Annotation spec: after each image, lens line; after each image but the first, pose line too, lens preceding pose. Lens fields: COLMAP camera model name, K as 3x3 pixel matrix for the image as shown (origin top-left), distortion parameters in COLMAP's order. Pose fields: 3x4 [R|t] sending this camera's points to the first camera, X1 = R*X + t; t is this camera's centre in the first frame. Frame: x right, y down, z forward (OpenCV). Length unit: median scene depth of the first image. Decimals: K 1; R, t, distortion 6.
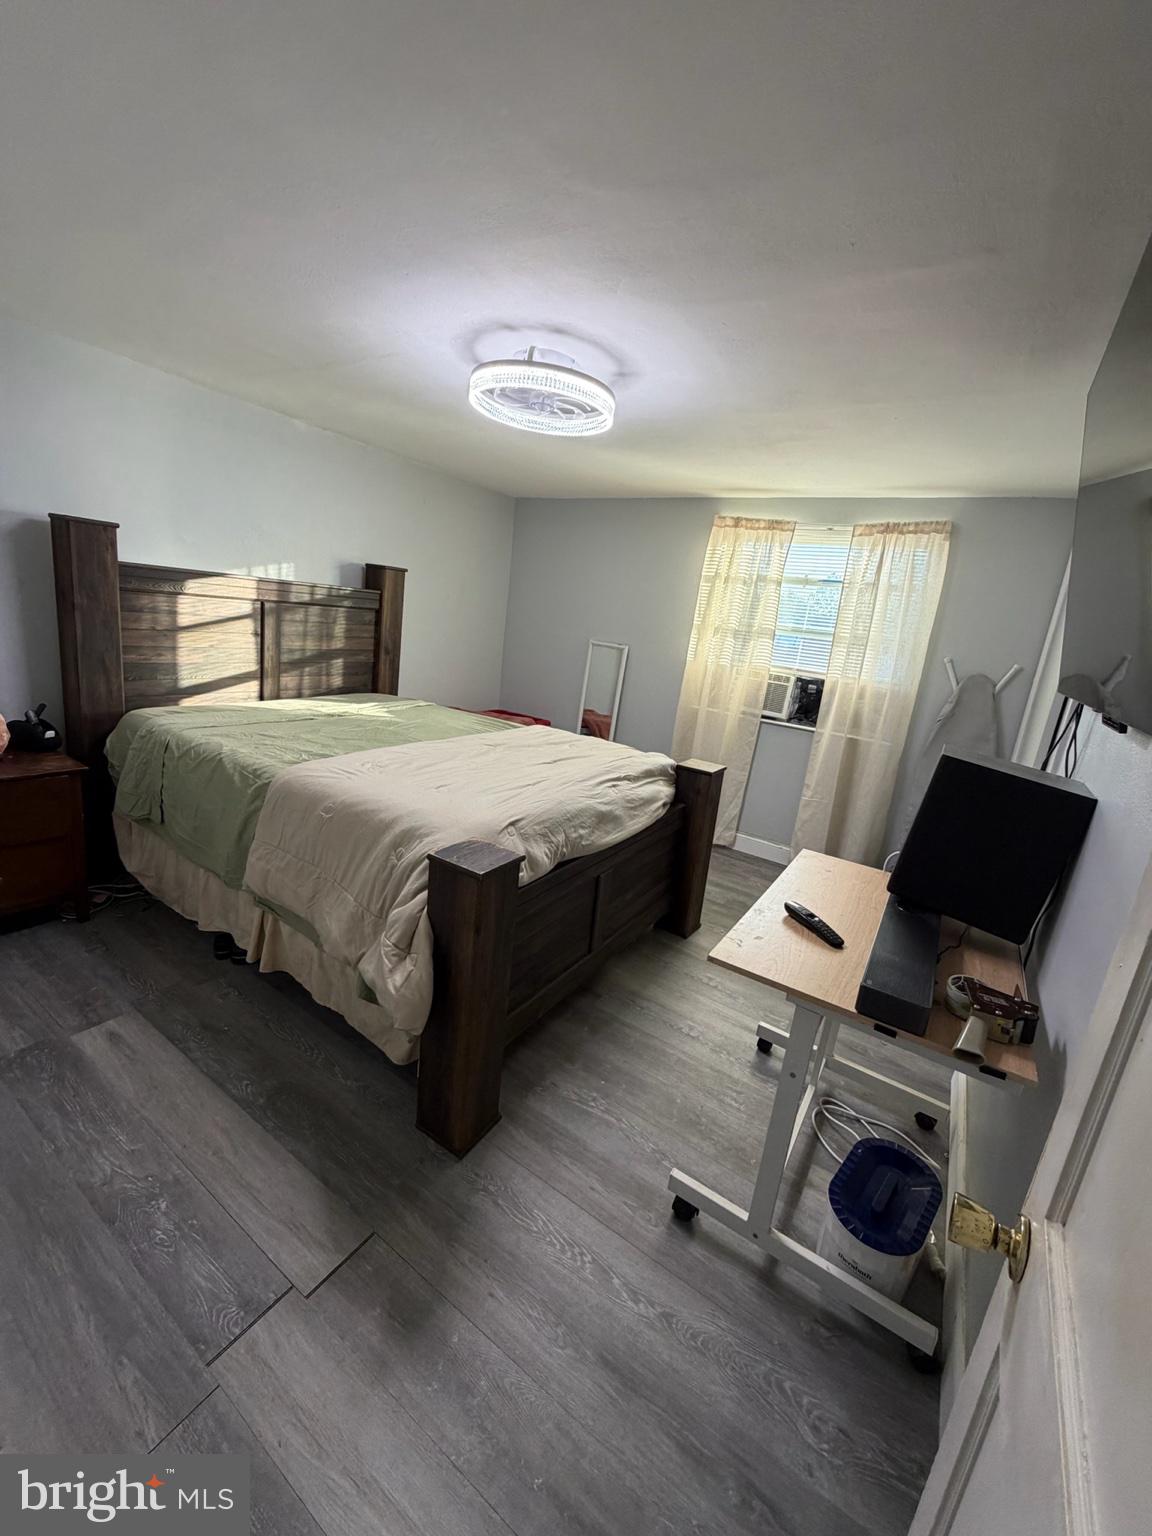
lens RADIAL K [[608.2, 0, 574.4], [0, 608.2, 762.7], [0, 0, 1]] dist [-0.000038, -0.000057]
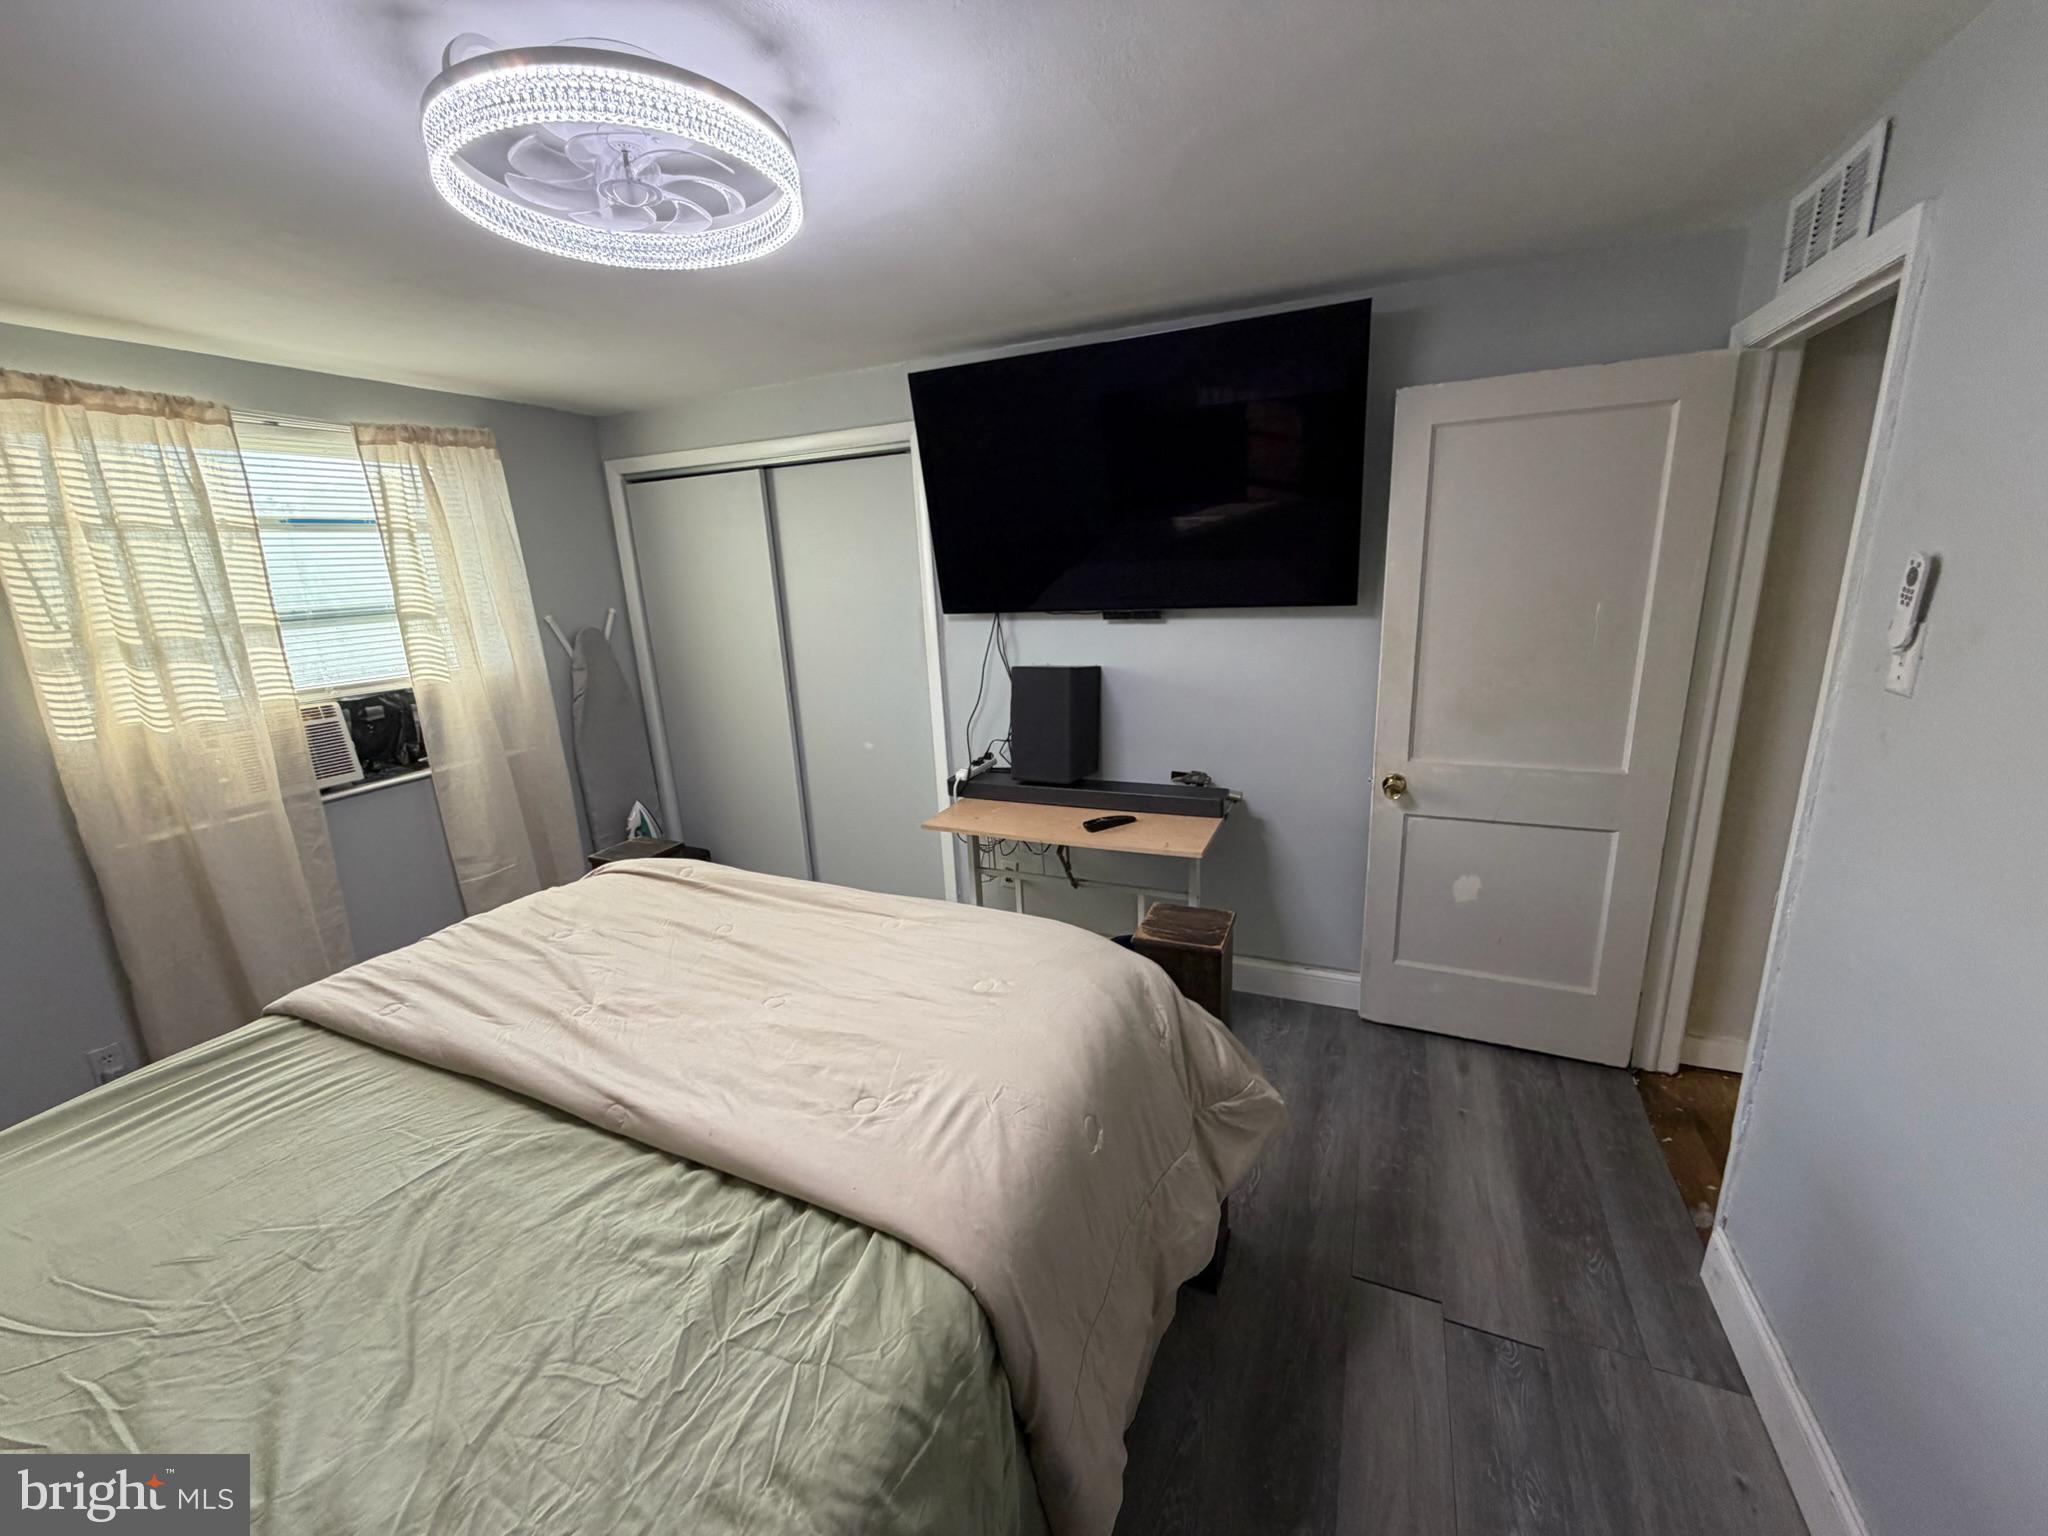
lens RADIAL K [[811.0, 0, 1016.3], [0, 811.0, 771.6], [0, 0, 1]] dist [-0.000038, -0.000057]
pose [[-0.158619, -0.347385, 0.924210, -0.446923], [0.268079, 0.885743, 0.378936, -0.211534], [-0.950249, 0.307868, -0.047369, 0.516638]]
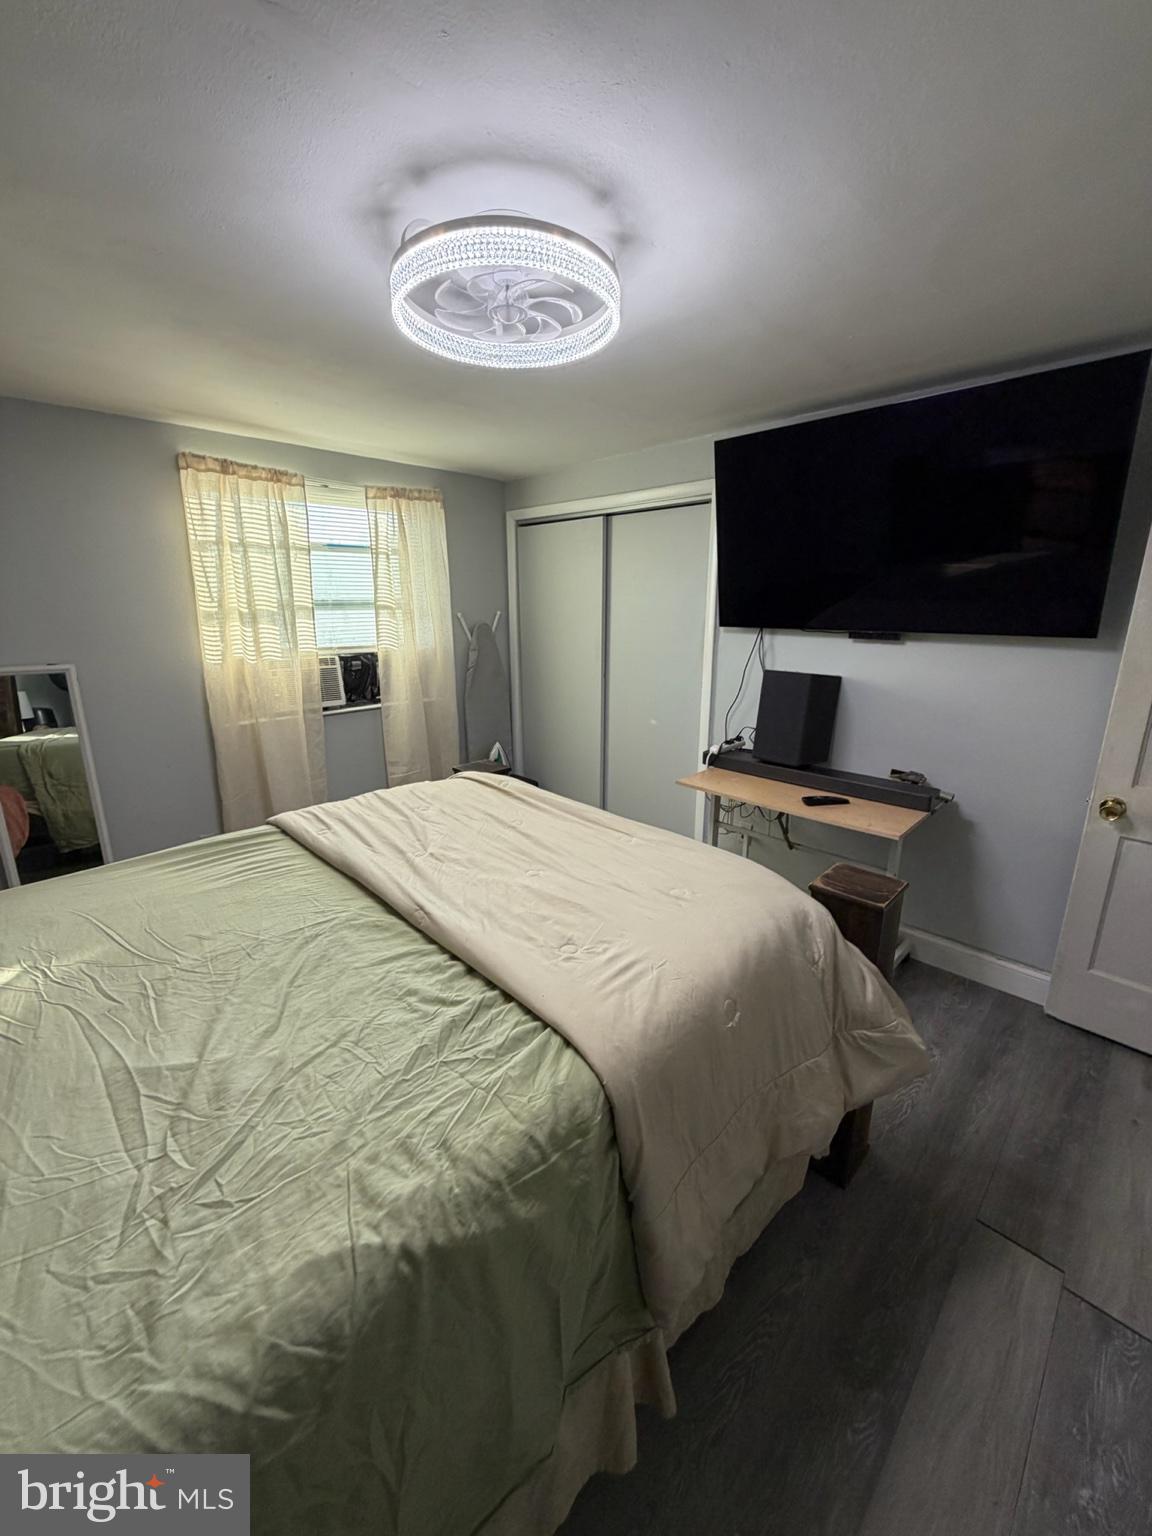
lens RADIAL K [[608.2, 0, 574.4], [0, 608.2, 762.7], [0, 0, 1]] dist [-0.000038, -0.000057]
pose [[0.208745, -0.355795, 0.910953, -0.459452], [0.259869, 0.918166, 0.299063, -0.186977], [-0.942811, 0.174301, 0.284123, 0.481863]]
